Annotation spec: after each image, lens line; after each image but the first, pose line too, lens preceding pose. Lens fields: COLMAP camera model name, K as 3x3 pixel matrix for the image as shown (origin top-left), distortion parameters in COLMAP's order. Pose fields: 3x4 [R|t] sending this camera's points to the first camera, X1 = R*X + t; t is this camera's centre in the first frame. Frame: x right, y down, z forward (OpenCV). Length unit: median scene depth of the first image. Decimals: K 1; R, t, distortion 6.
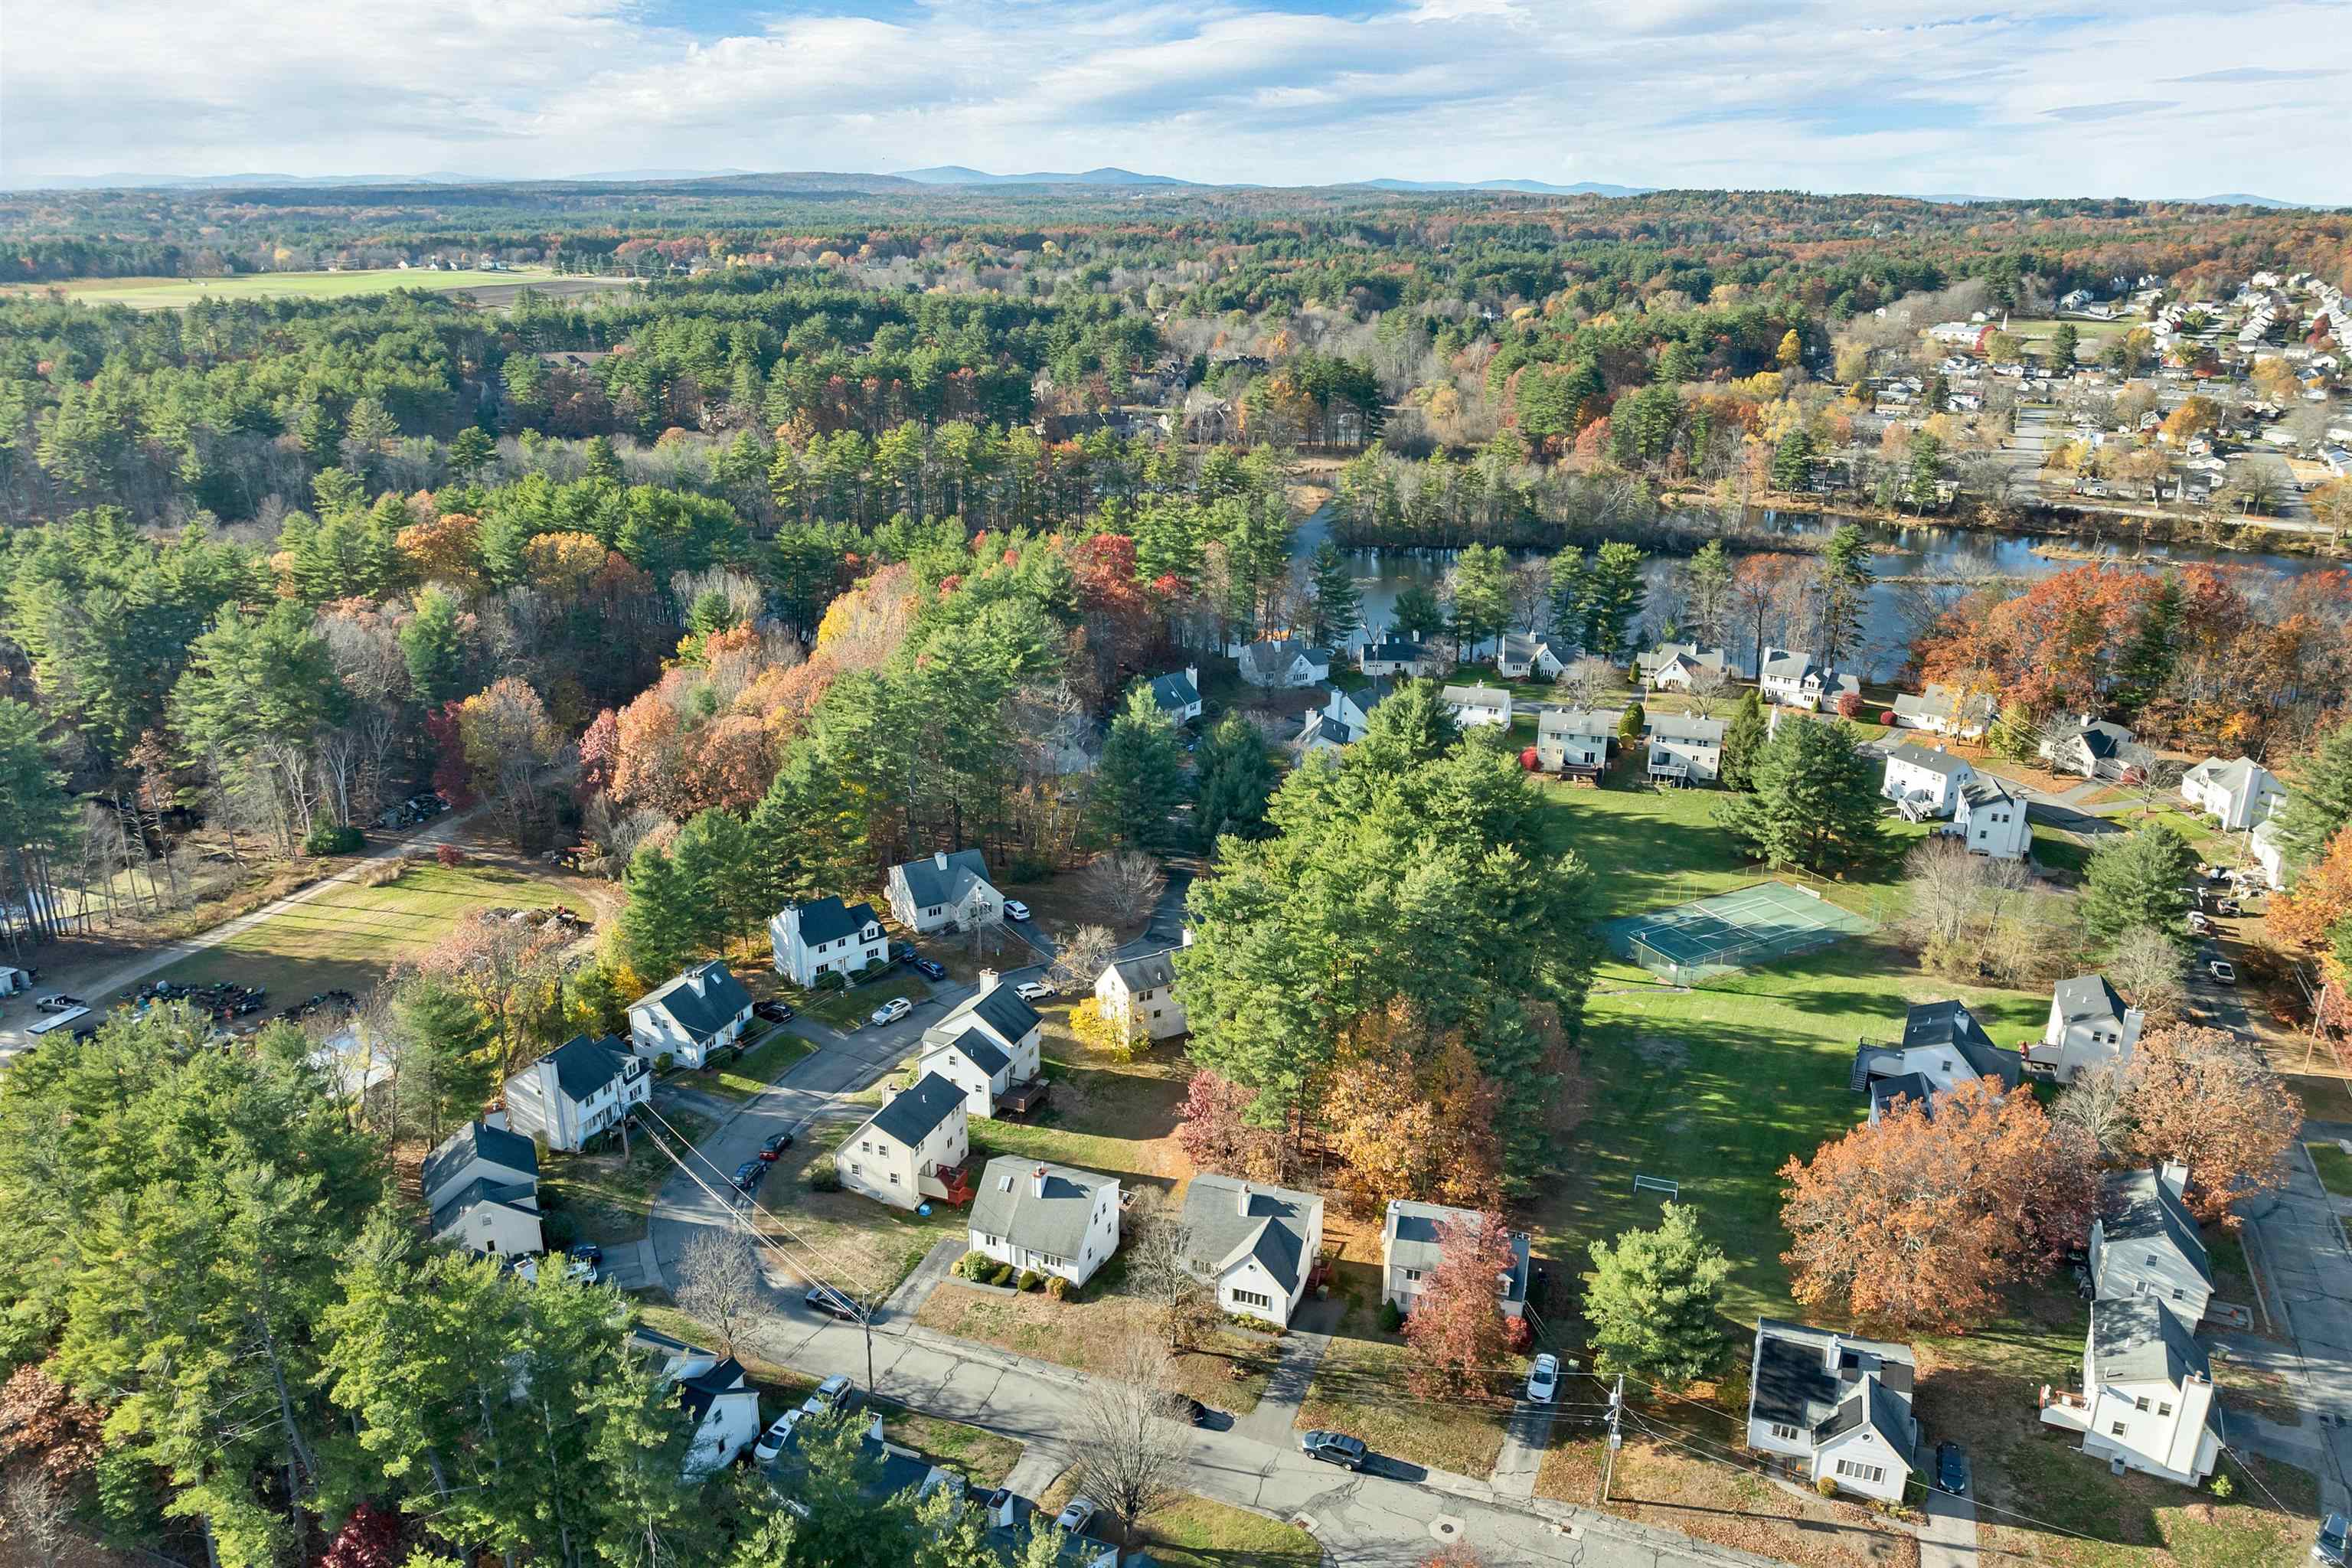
lens RADIAL K [[1686.8, 0, 1178.9], [0, 1686.8, 805.6], [0, 0, 1]] dist [-0.039363, -0.004812]
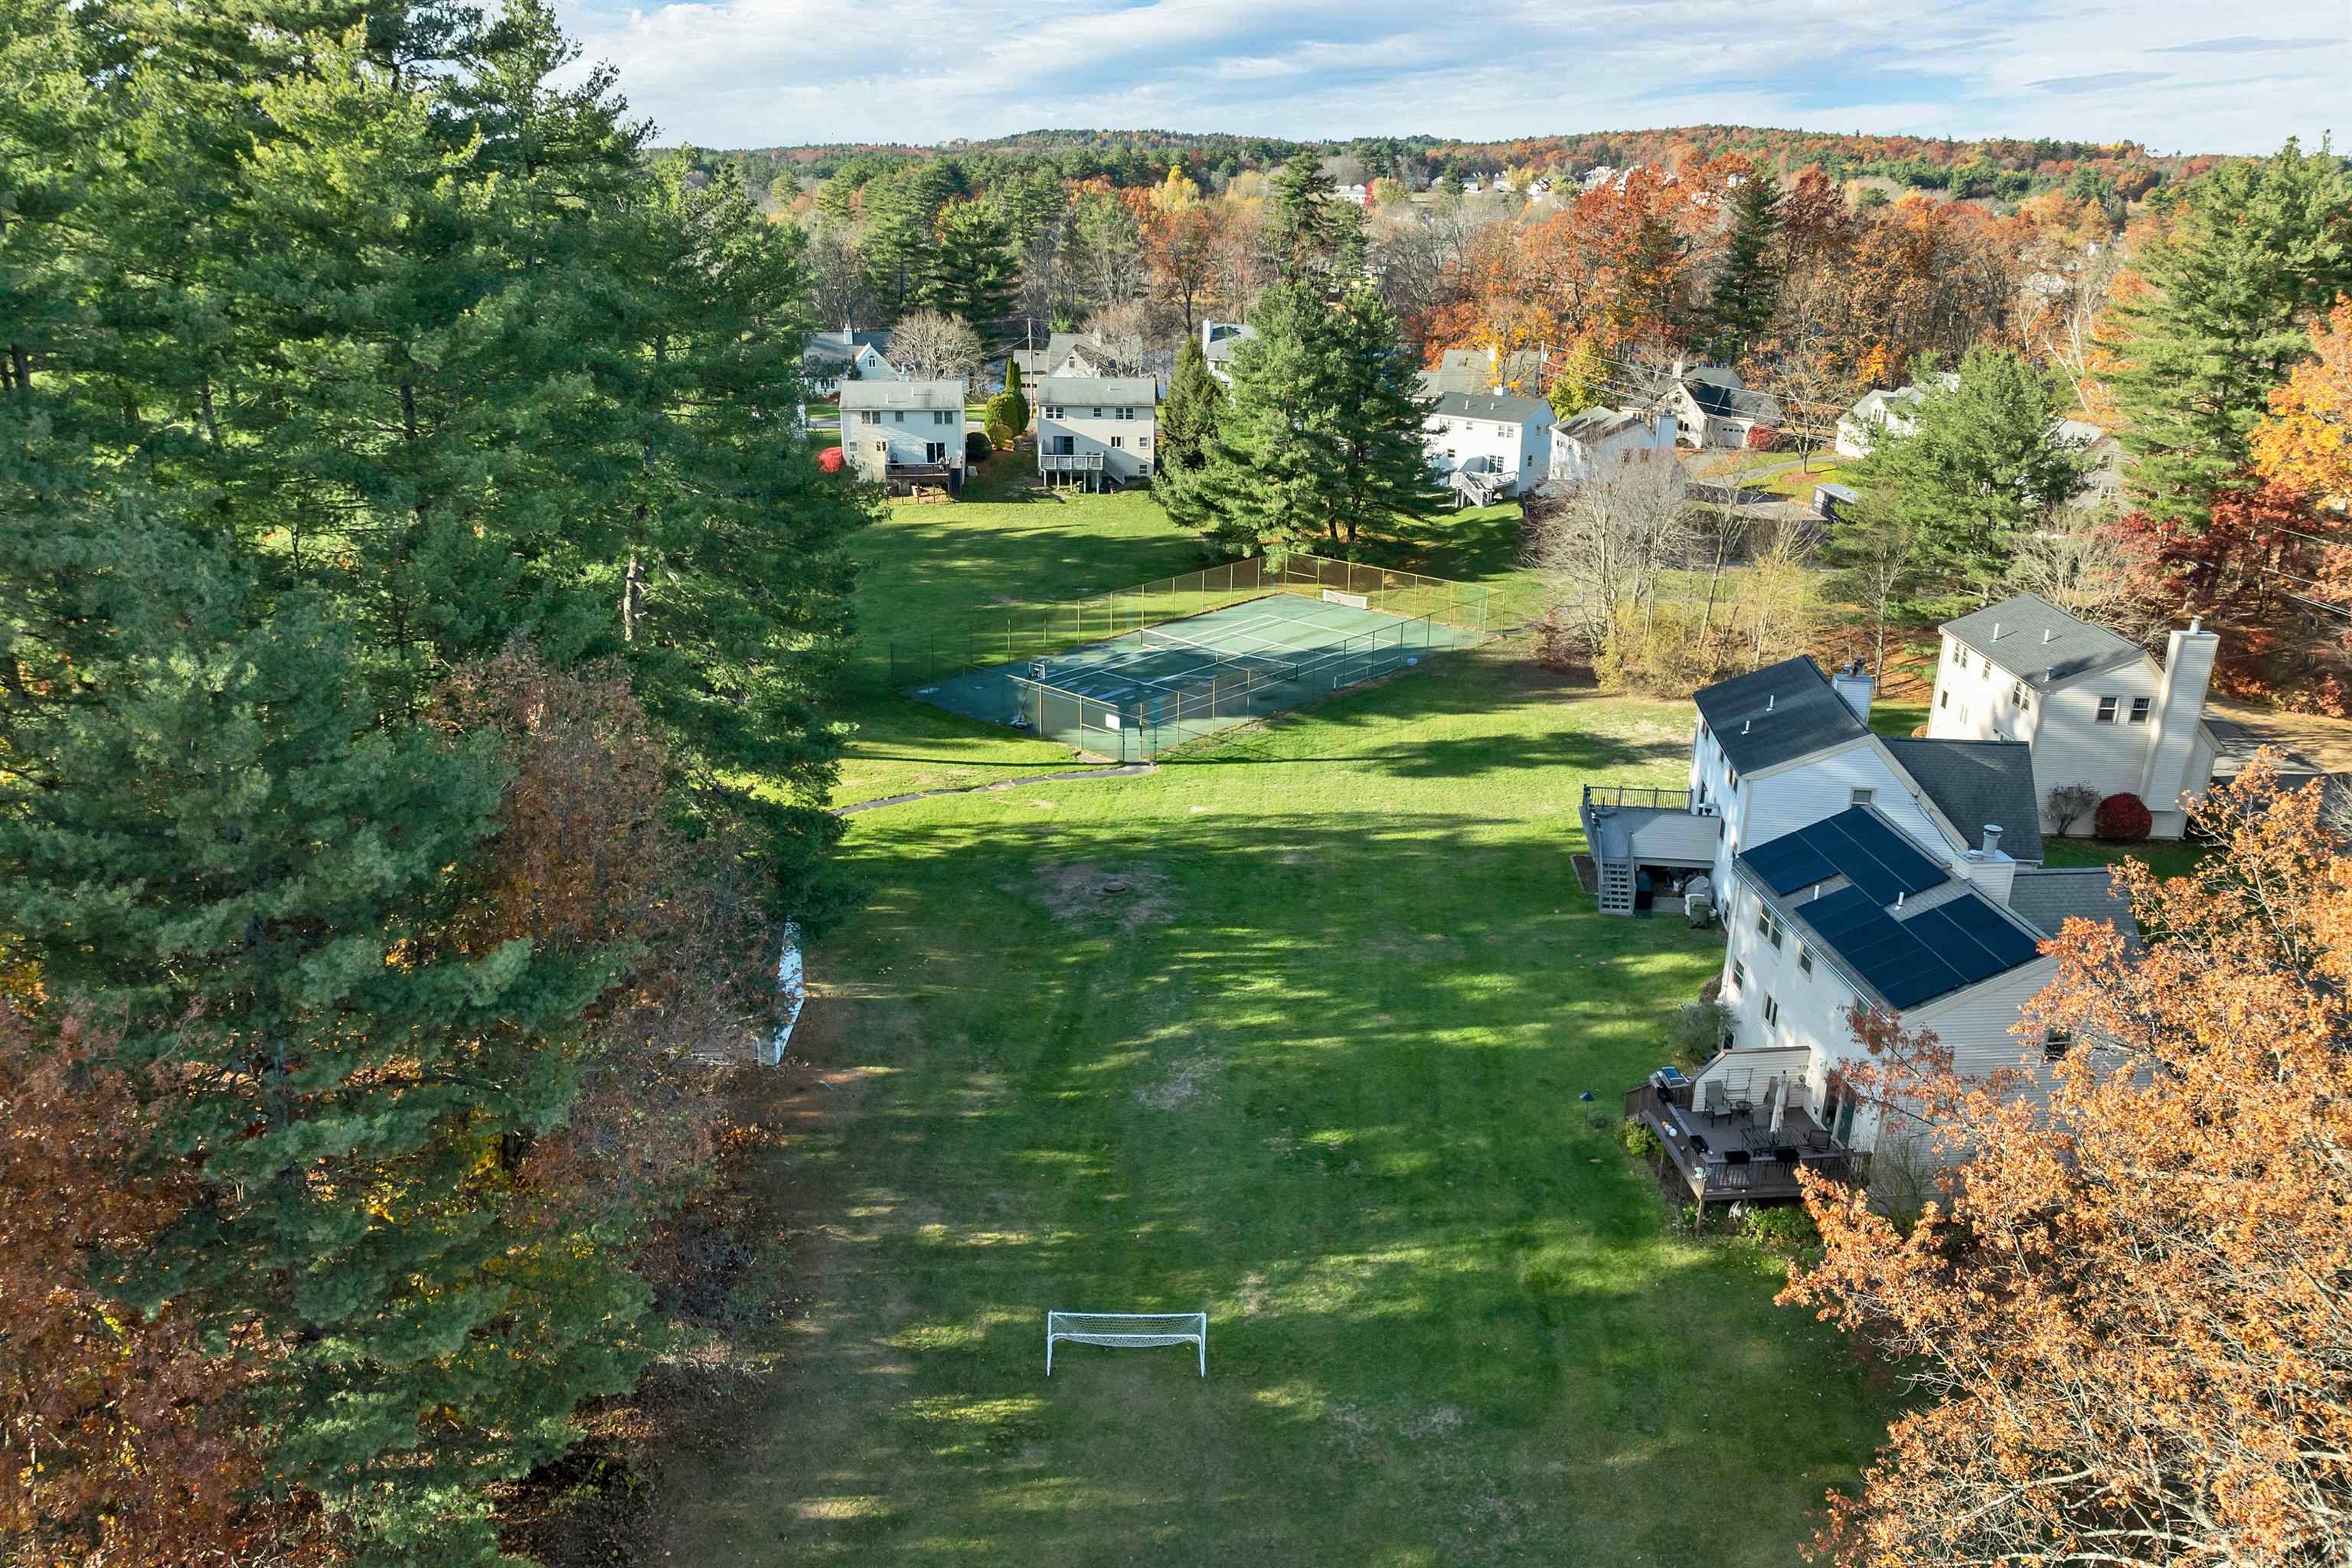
lens RADIAL K [[1686.8, 0, 1178.9], [0, 1686.8, 805.6], [0, 0, 1]] dist [-0.039363, -0.004812]
pose [[0.941394, -0.112544, 0.317981, 0.136715], [0.109063, 0.993618, 0.028790, 0.086818], [-0.319191, 0.007577, 0.947660, 0.470019]]
